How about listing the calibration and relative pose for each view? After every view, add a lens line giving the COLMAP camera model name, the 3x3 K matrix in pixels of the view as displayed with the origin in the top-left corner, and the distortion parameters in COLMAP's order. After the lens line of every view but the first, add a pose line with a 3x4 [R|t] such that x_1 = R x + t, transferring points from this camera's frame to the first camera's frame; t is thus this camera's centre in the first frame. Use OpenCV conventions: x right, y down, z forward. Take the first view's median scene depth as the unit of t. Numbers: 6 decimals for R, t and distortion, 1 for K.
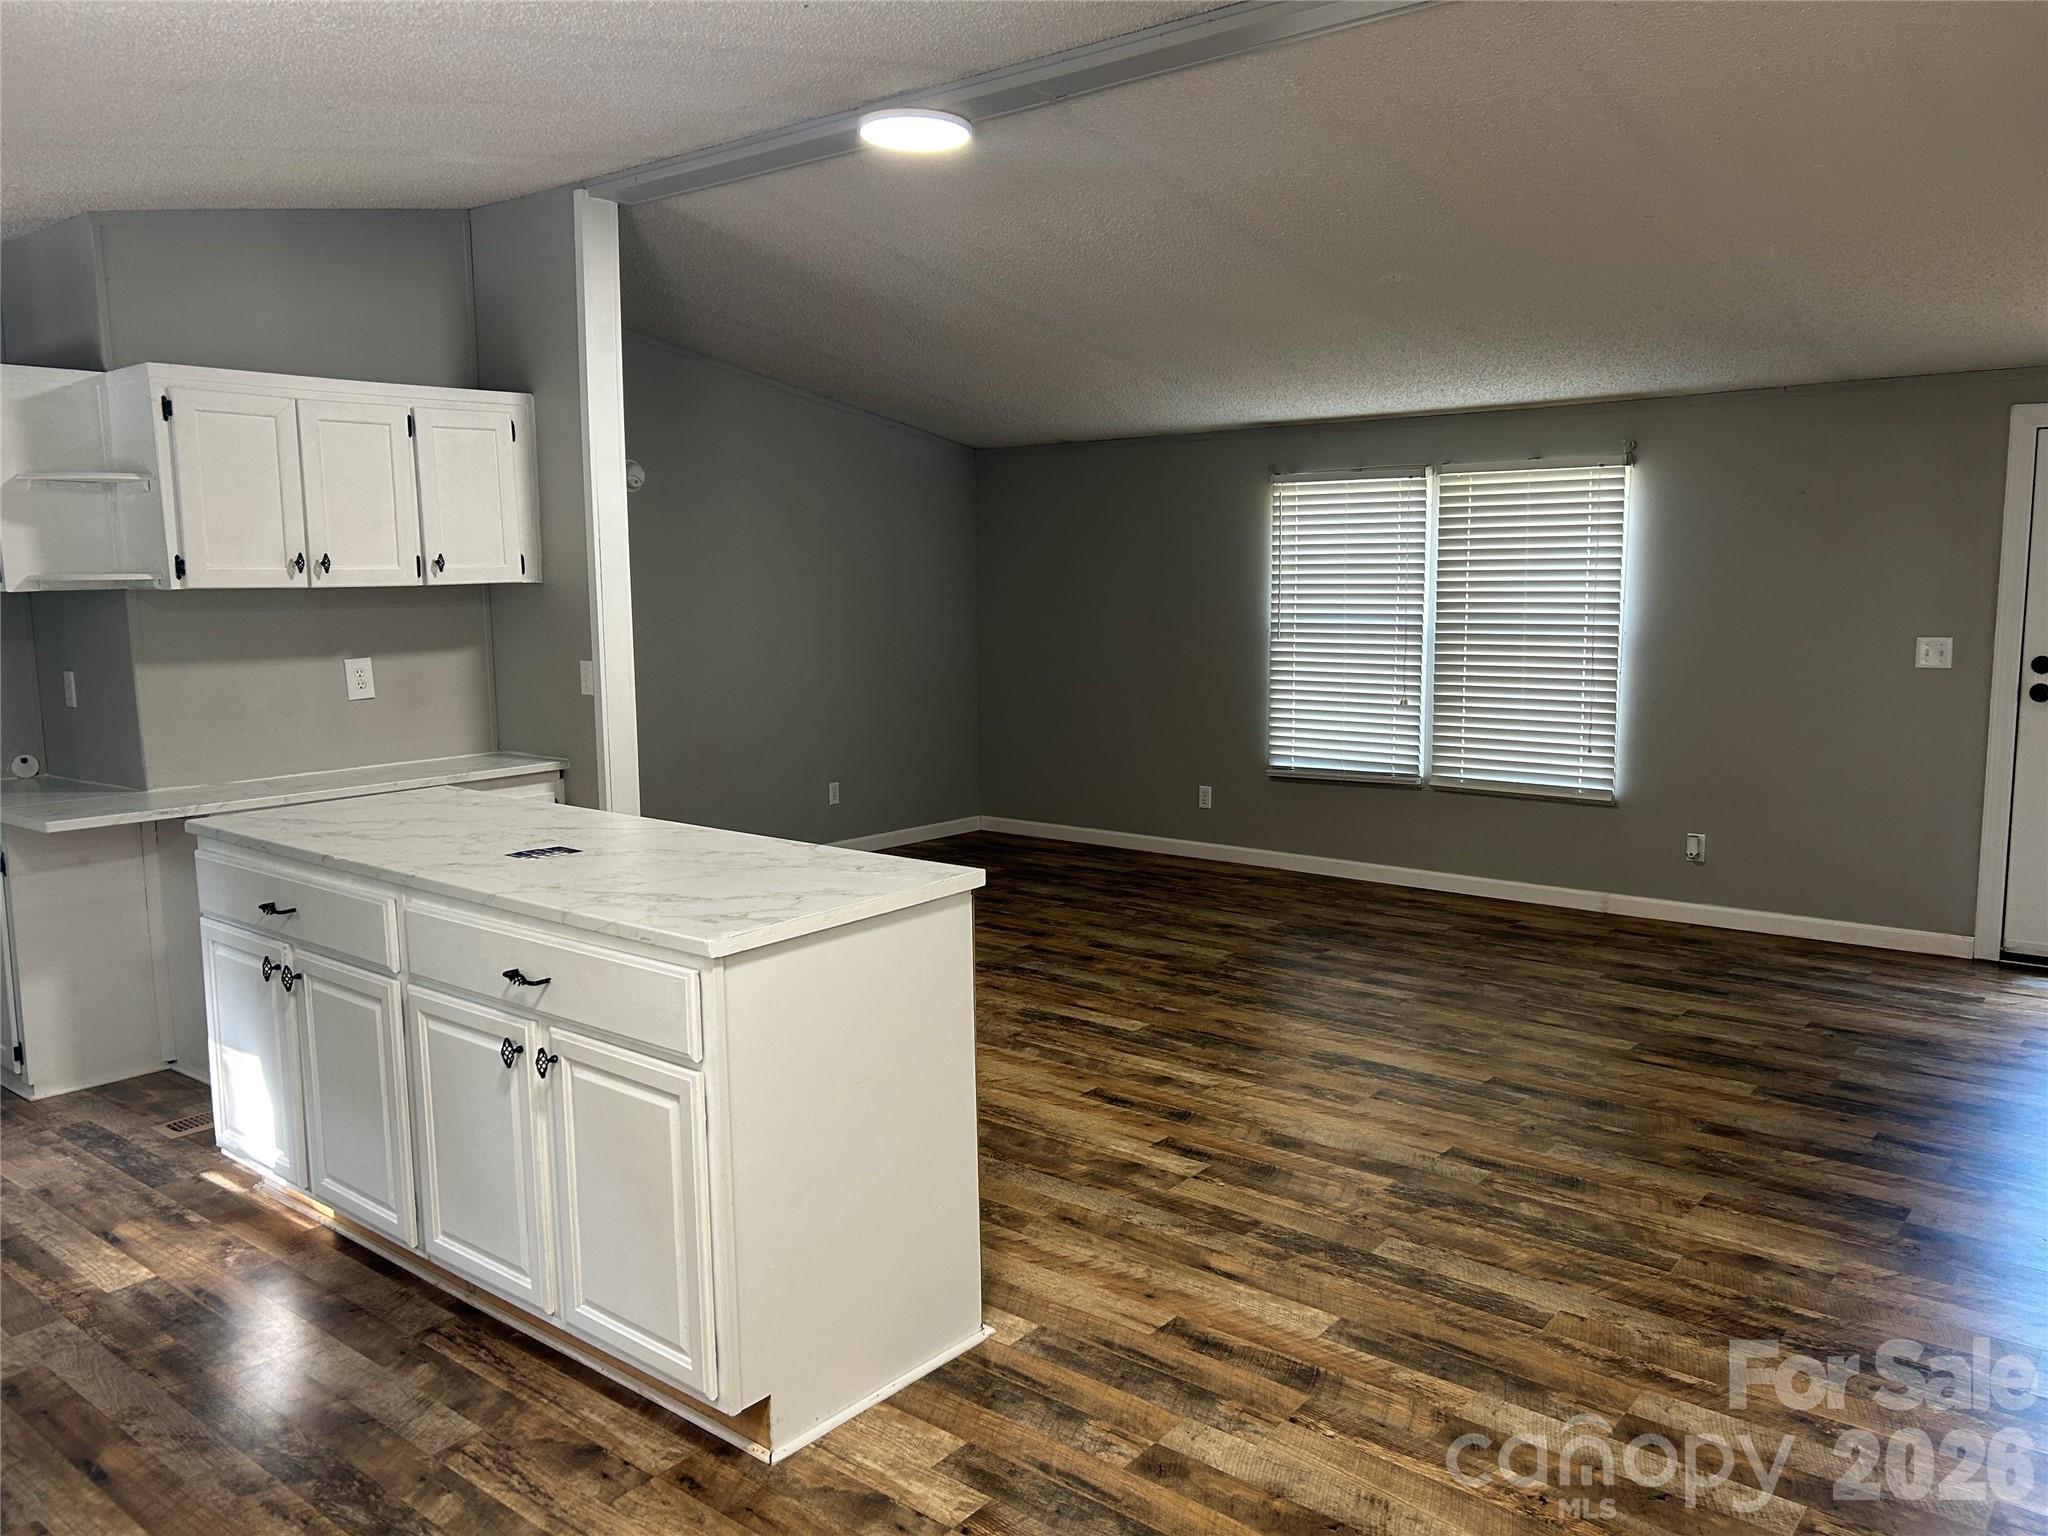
lens RADIAL K [[1540.4, 0, 1015.9], [0, 1540.4, 758.5], [0, 0, 1]] dist [0.062711, -0.067832]
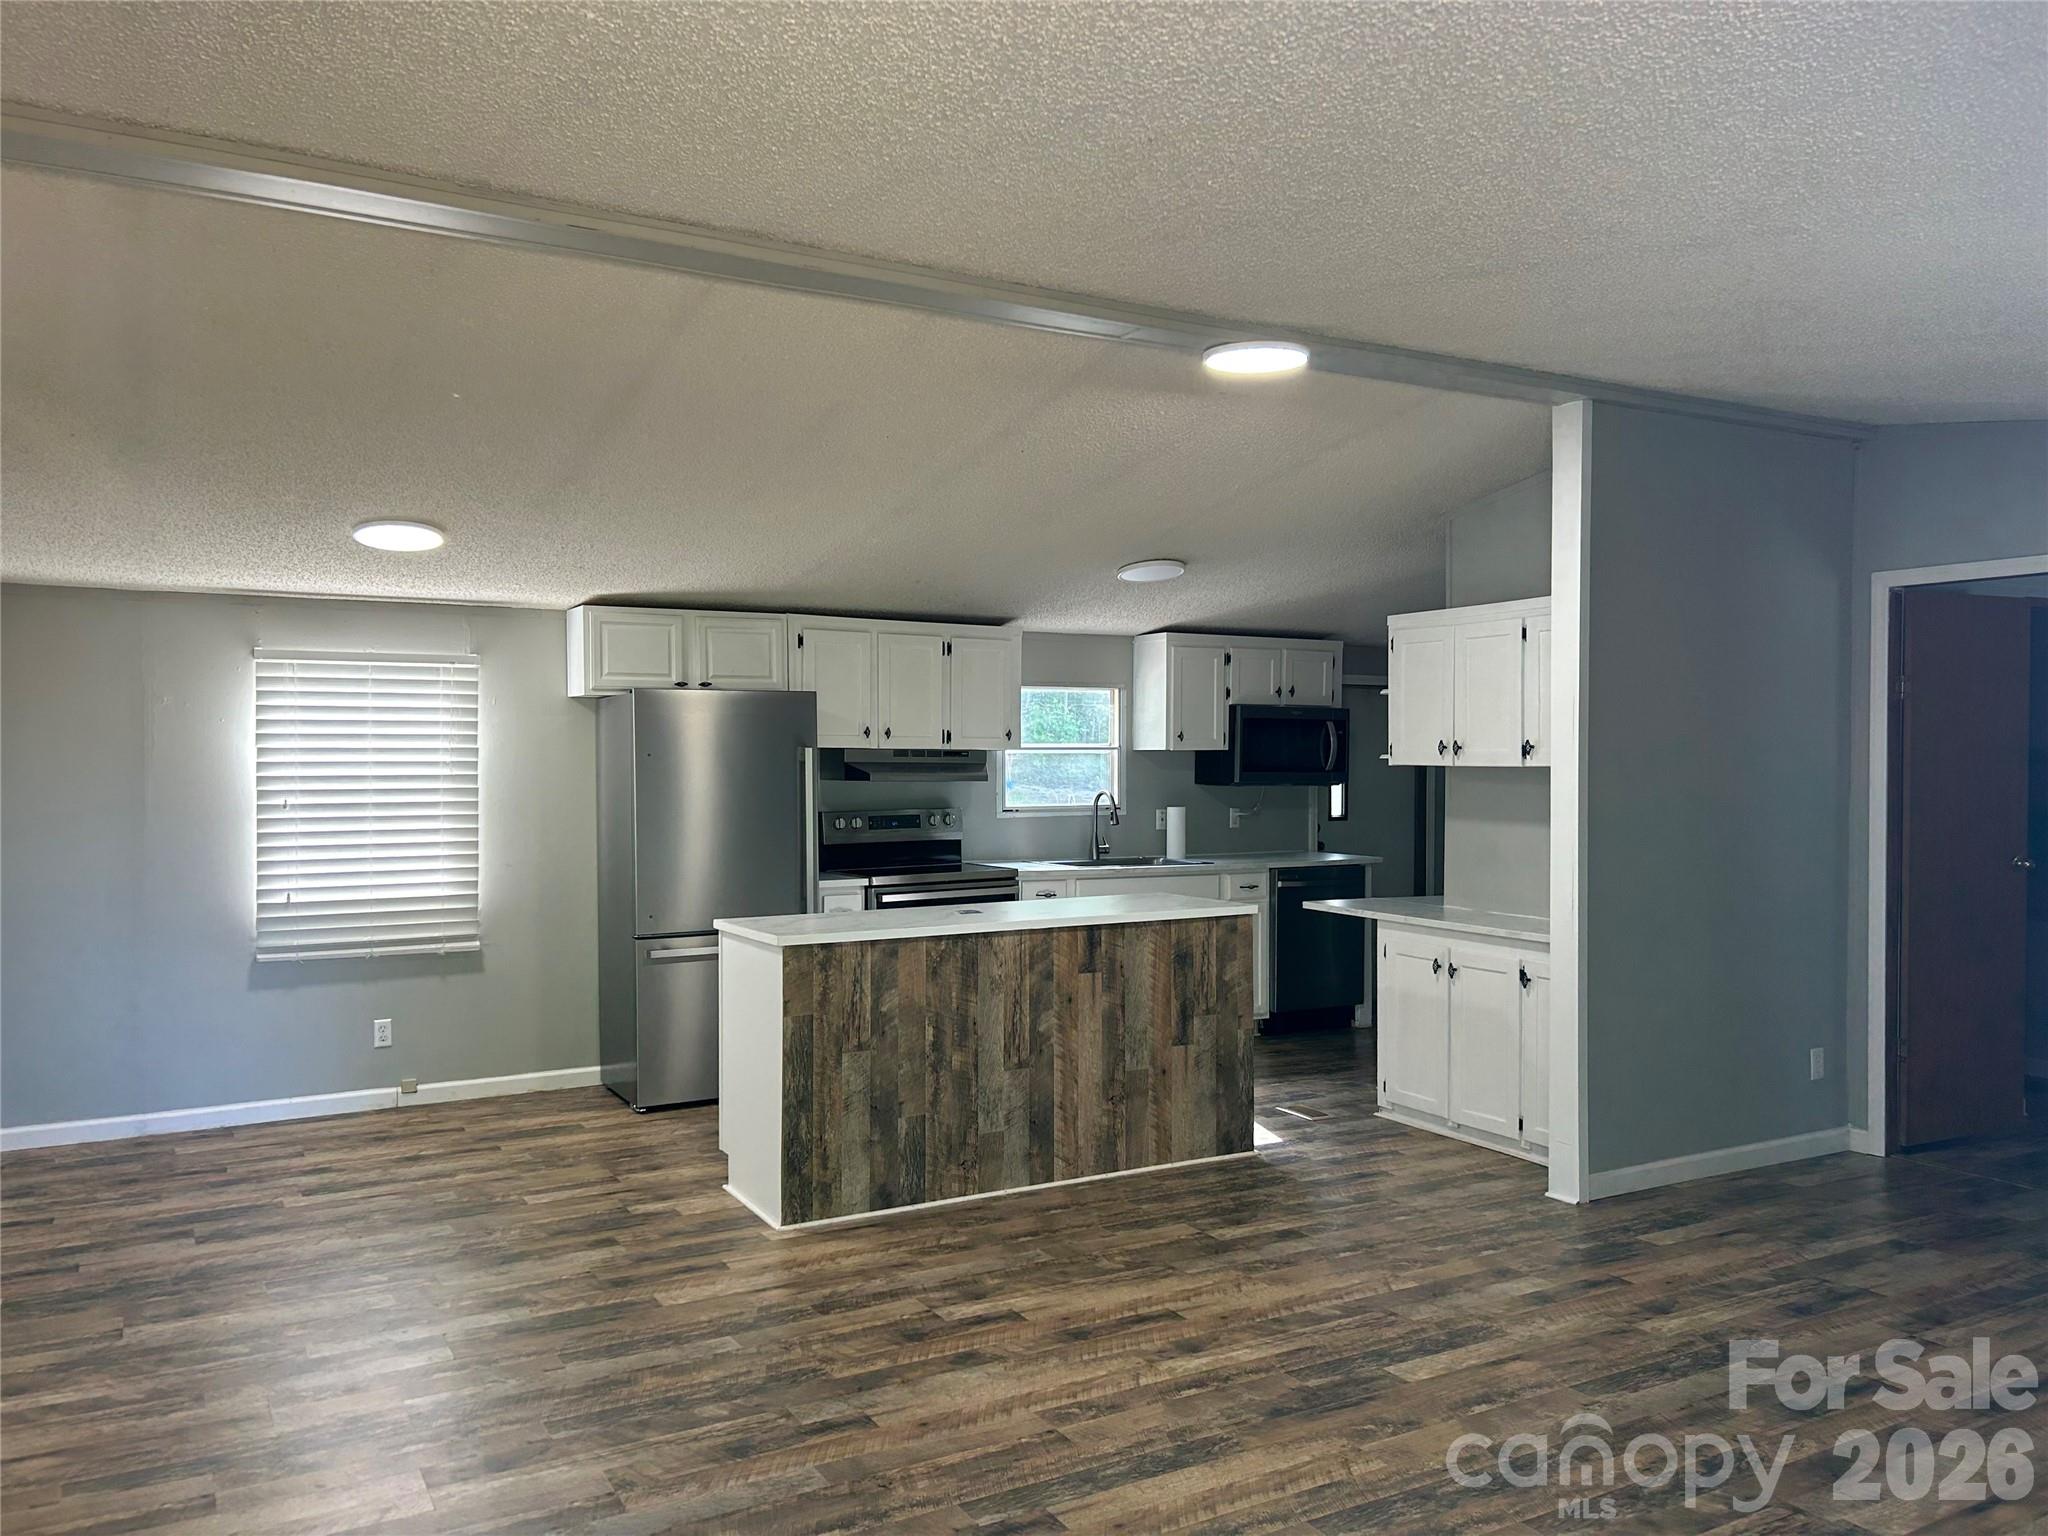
lens RADIAL K [[1540.4, 0, 1013.6], [0, 1540.4, 773.9], [0, 0, 1]] dist [0.062711, -0.067832]
pose [[-0.367007, 0.024138, -0.929905, 0.811371], [-0.109803, 0.991550, 0.069074, -0.139226], [0.923715, 0.127457, -0.361255, 1.028666]]
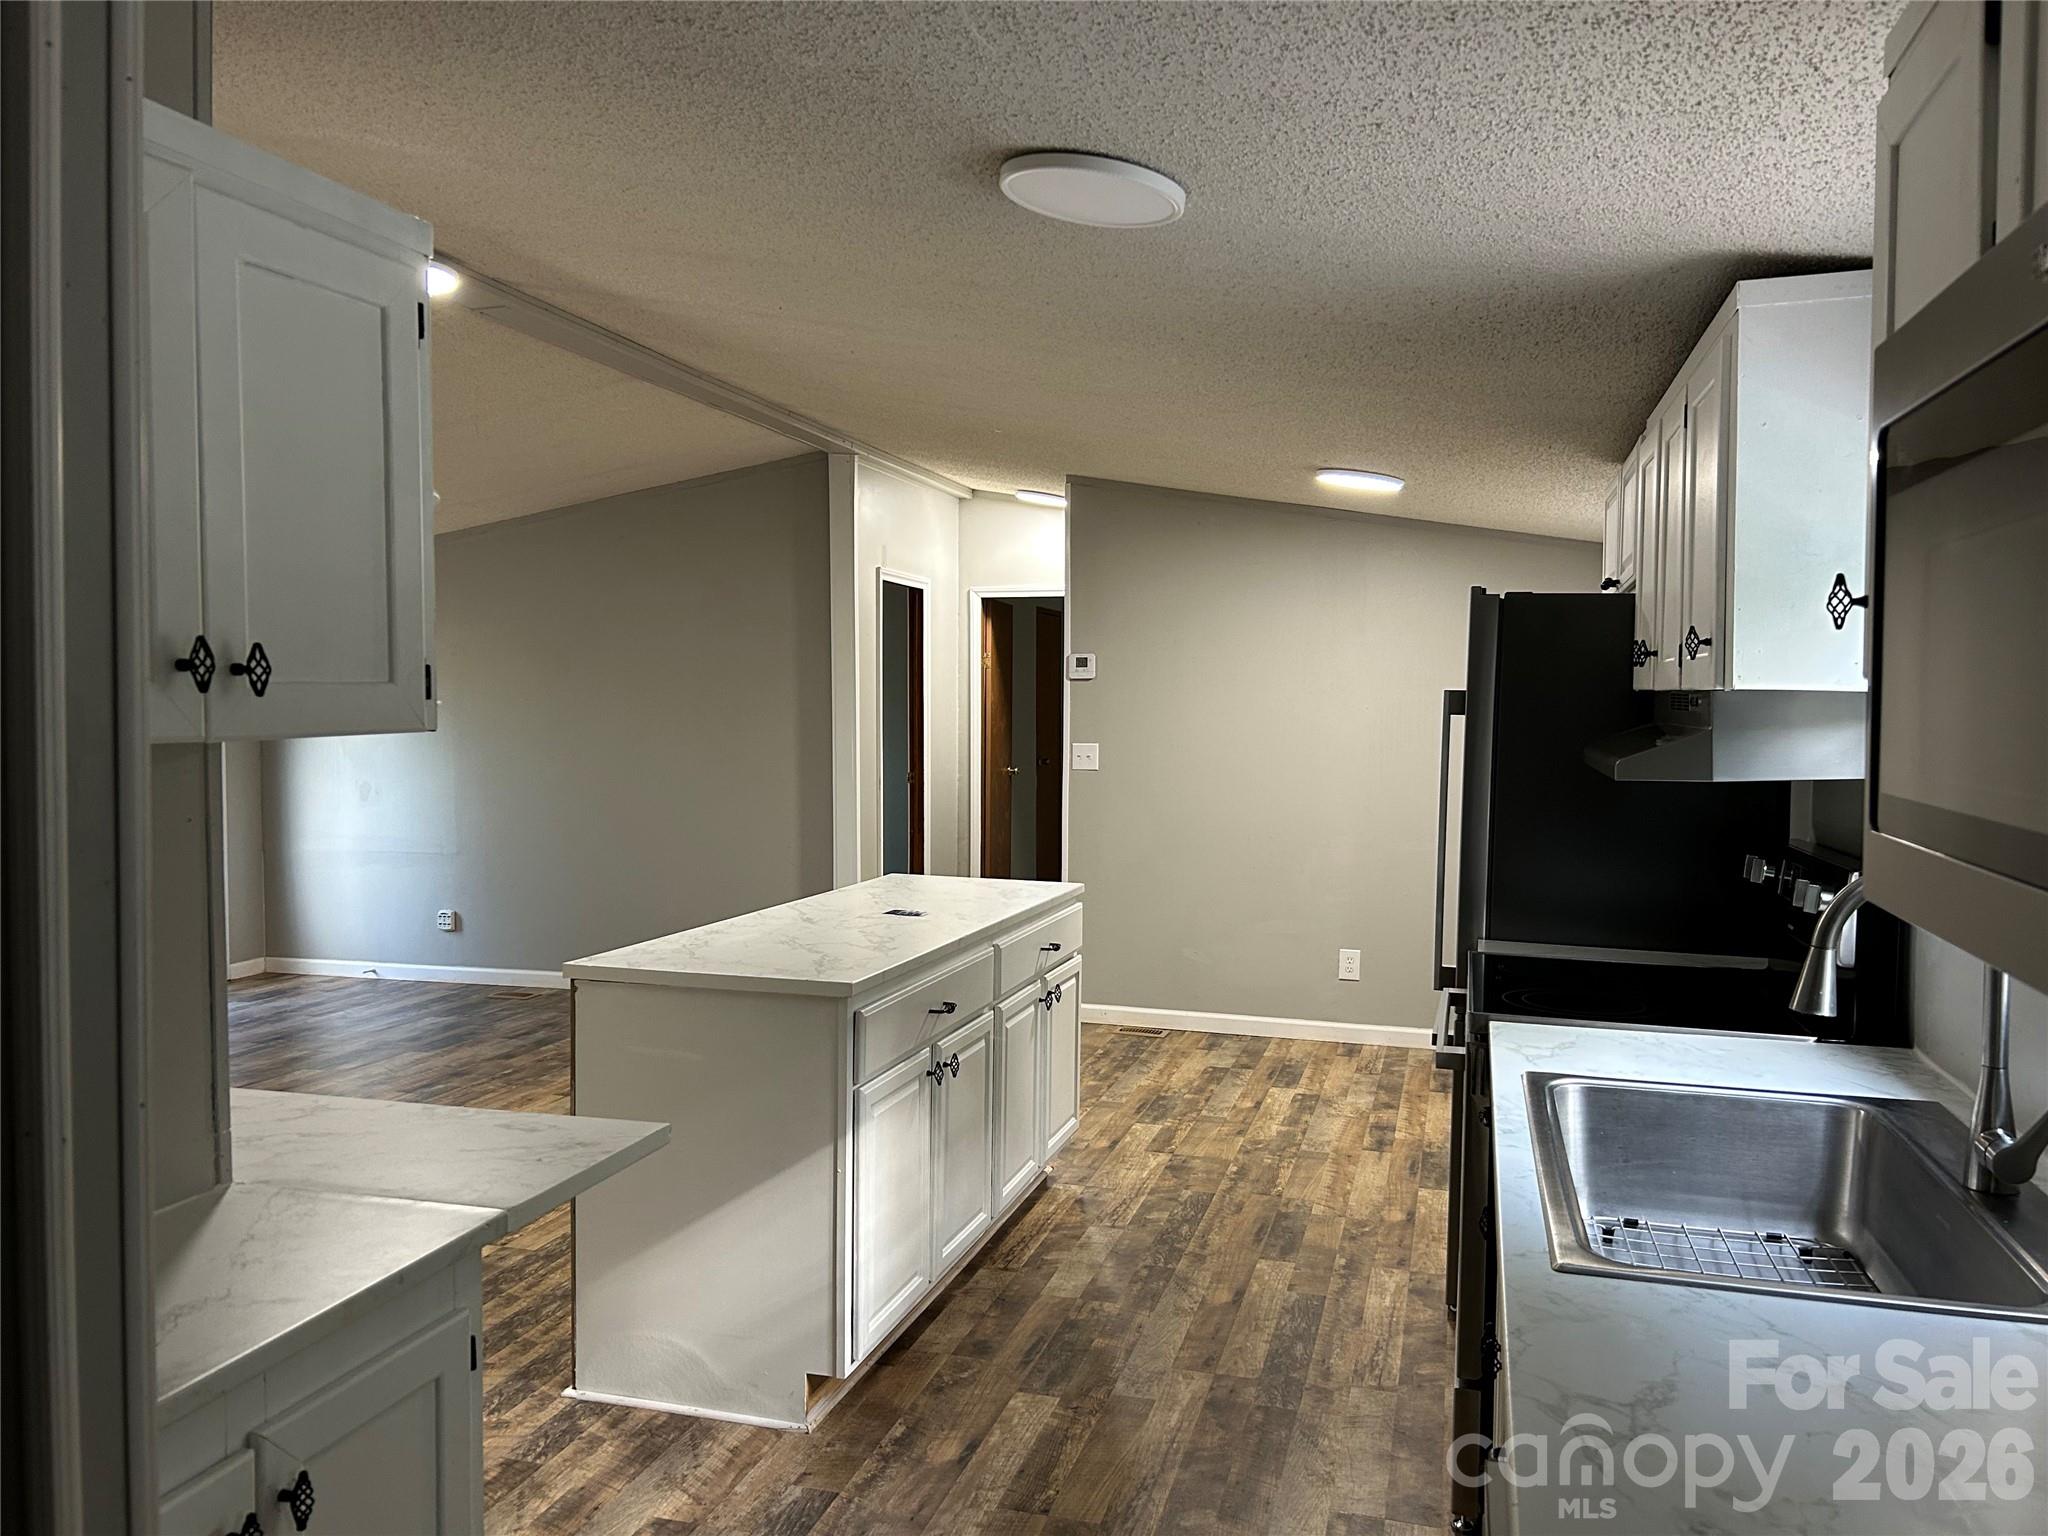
lens RADIAL K [[1540.4, 0, 1018.5], [0, 1540.4, 768.2], [0, 0, 1]] dist [0.062711, -0.067832]
pose [[-0.392362, -0.029968, 0.919322, -0.947242], [0.108248, 0.991019, 0.078505, -0.094933], [-0.913419, 0.130317, -0.385595, 0.865238]]
